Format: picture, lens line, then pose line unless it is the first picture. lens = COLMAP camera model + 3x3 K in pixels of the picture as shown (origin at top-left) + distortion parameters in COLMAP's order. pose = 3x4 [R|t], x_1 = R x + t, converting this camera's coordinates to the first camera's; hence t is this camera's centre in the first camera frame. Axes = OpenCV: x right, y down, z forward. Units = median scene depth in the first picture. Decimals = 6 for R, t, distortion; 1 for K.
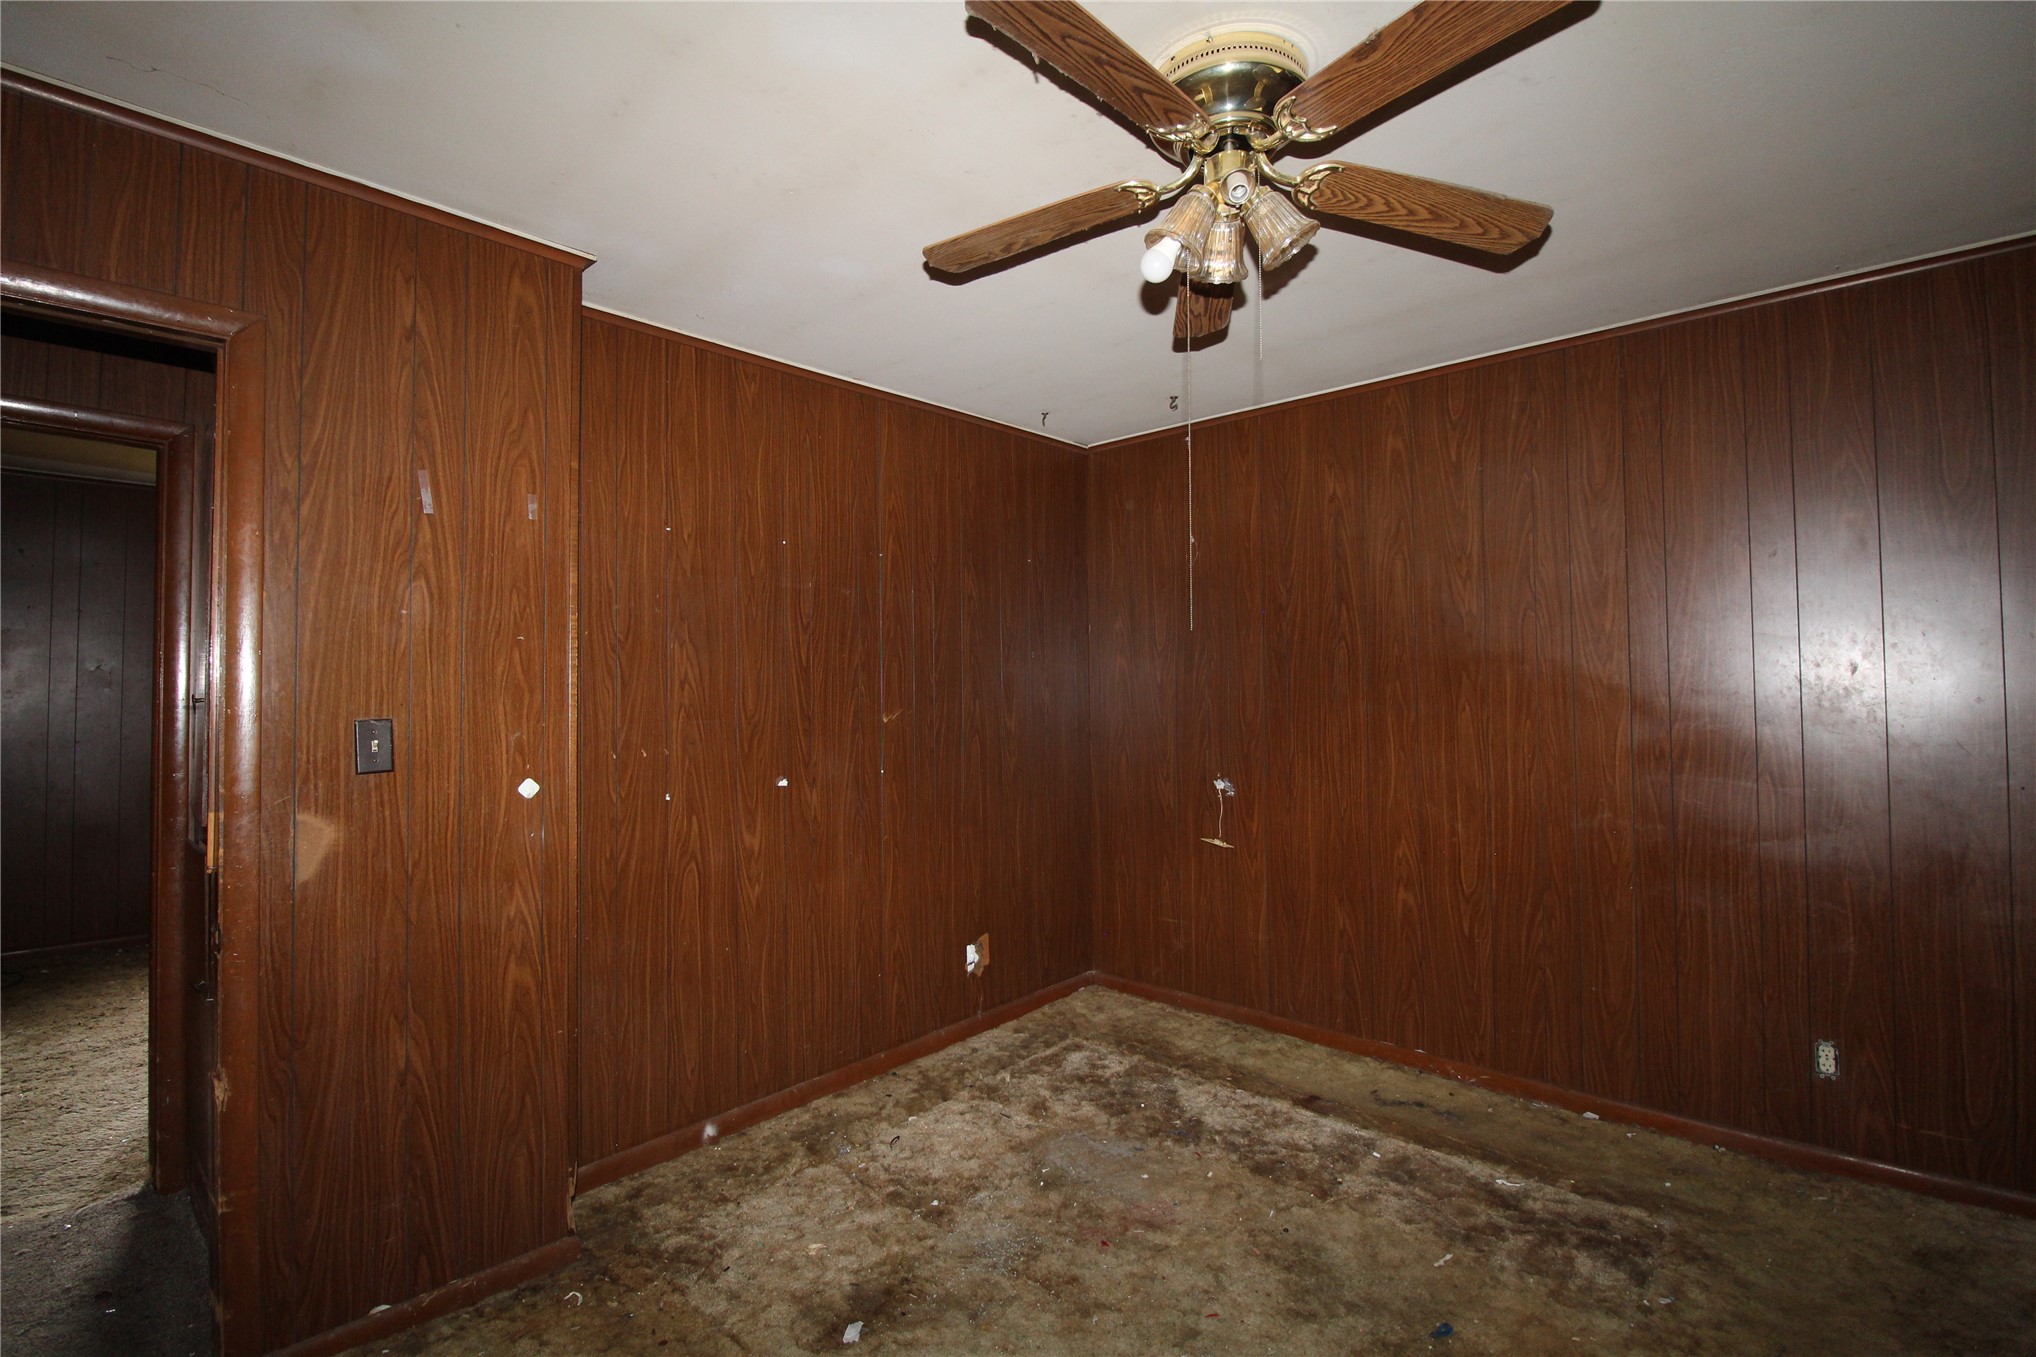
lens RADIAL K [[945.7, 0, 1013.5], [0, 945.7, 667.2], [0, 0, 1]] dist [-0.004921, -0.002232]
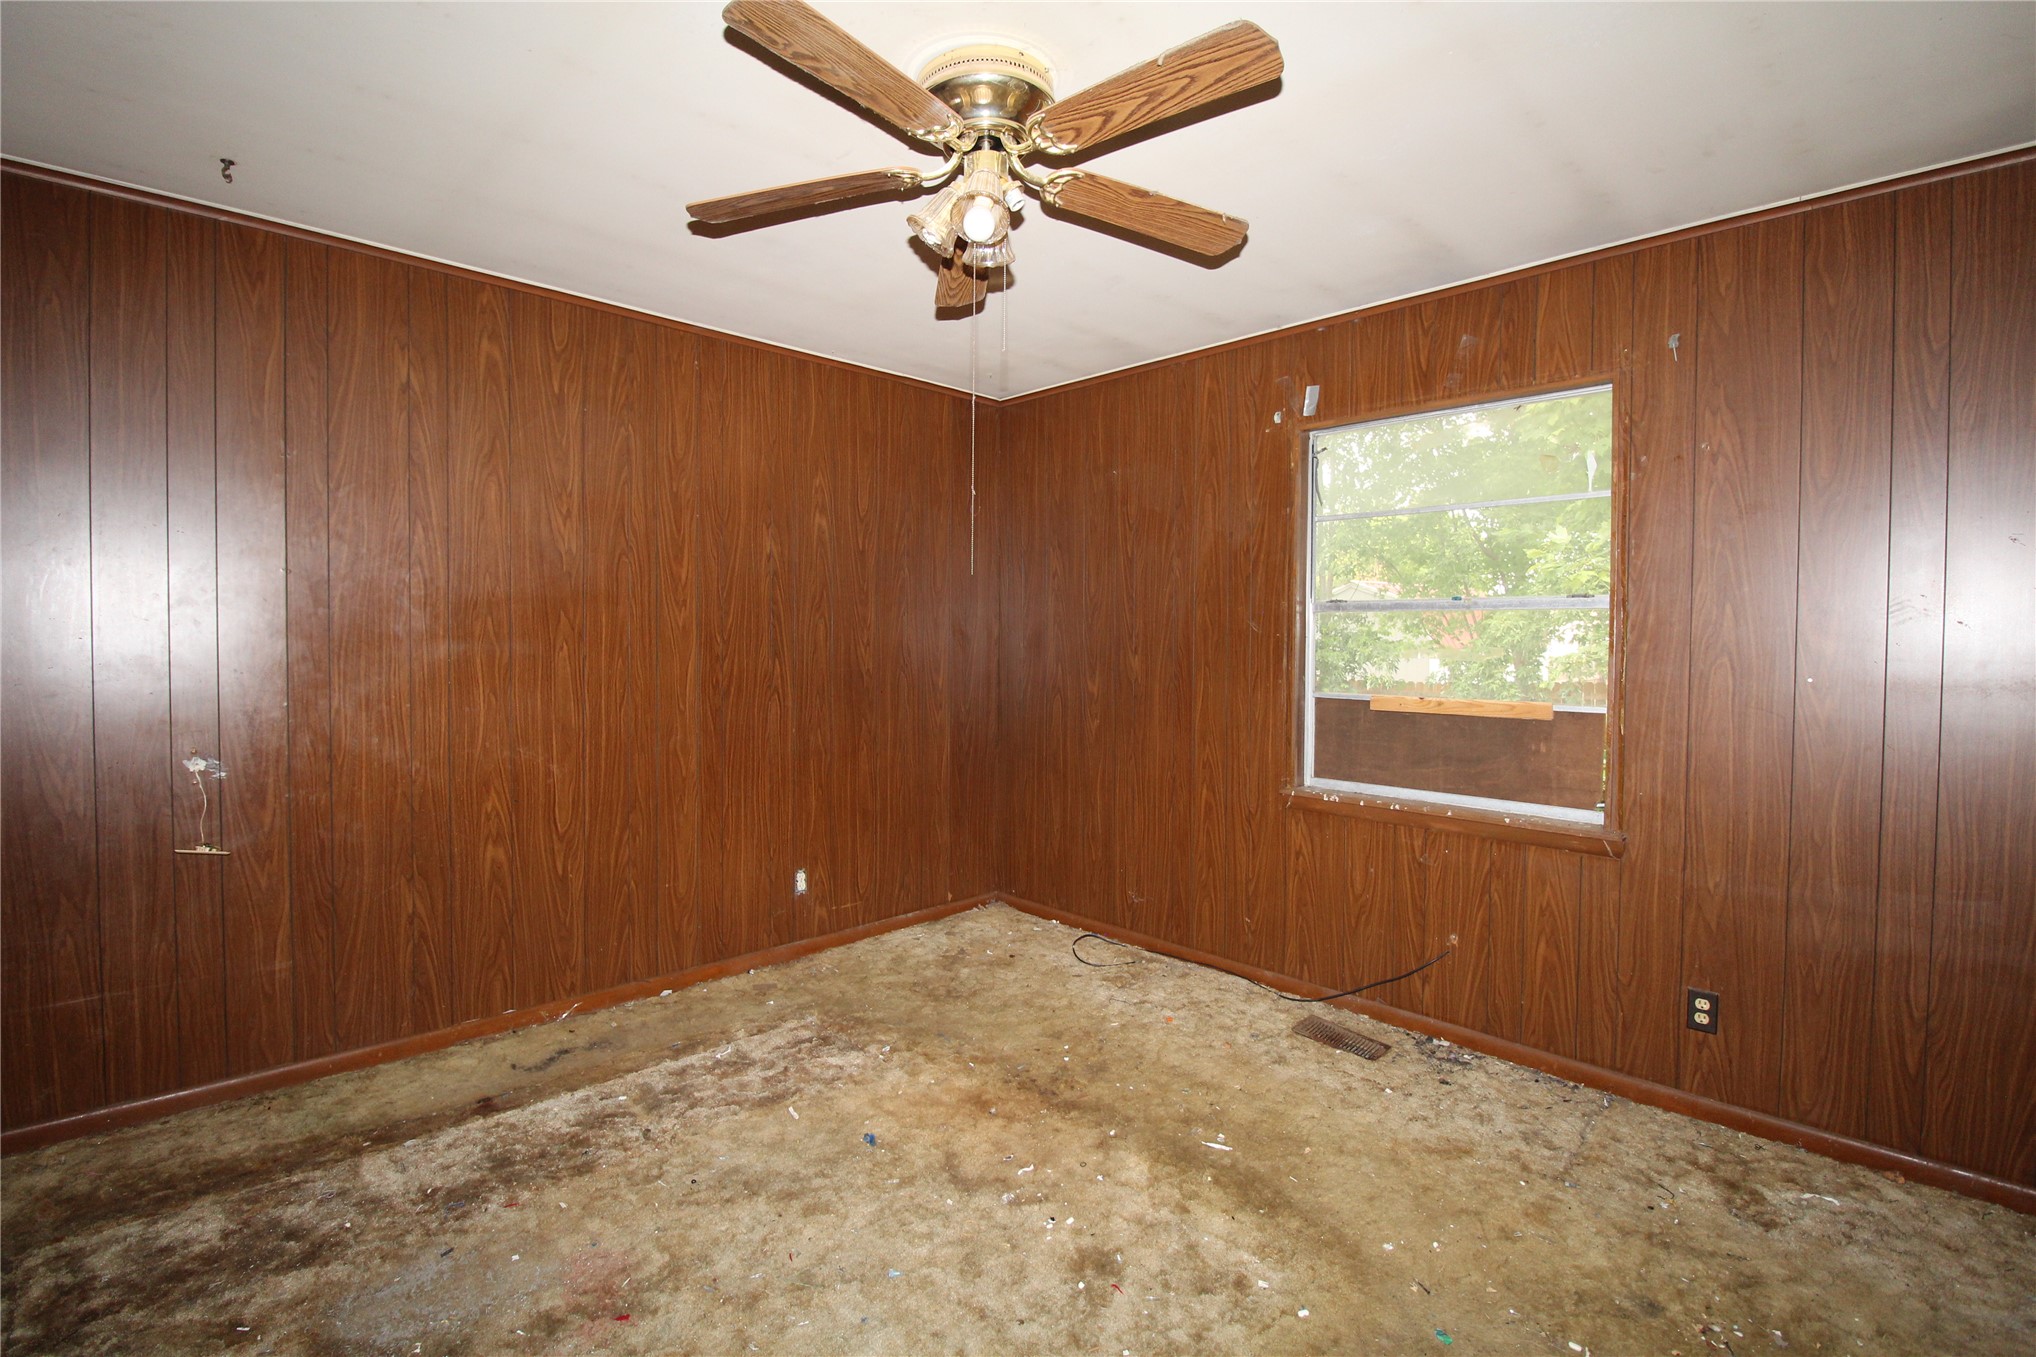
lens RADIAL K [[945.7, 0, 1007.7], [0, 945.7, 667.1], [0, 0, 1]] dist [-0.004921, -0.002232]
pose [[0.072459, -0.022759, 0.997112, -0.478818], [-0.035482, 0.999048, 0.025381, 0.022510], [-0.996740, -0.037218, 0.071583, 0.464256]]
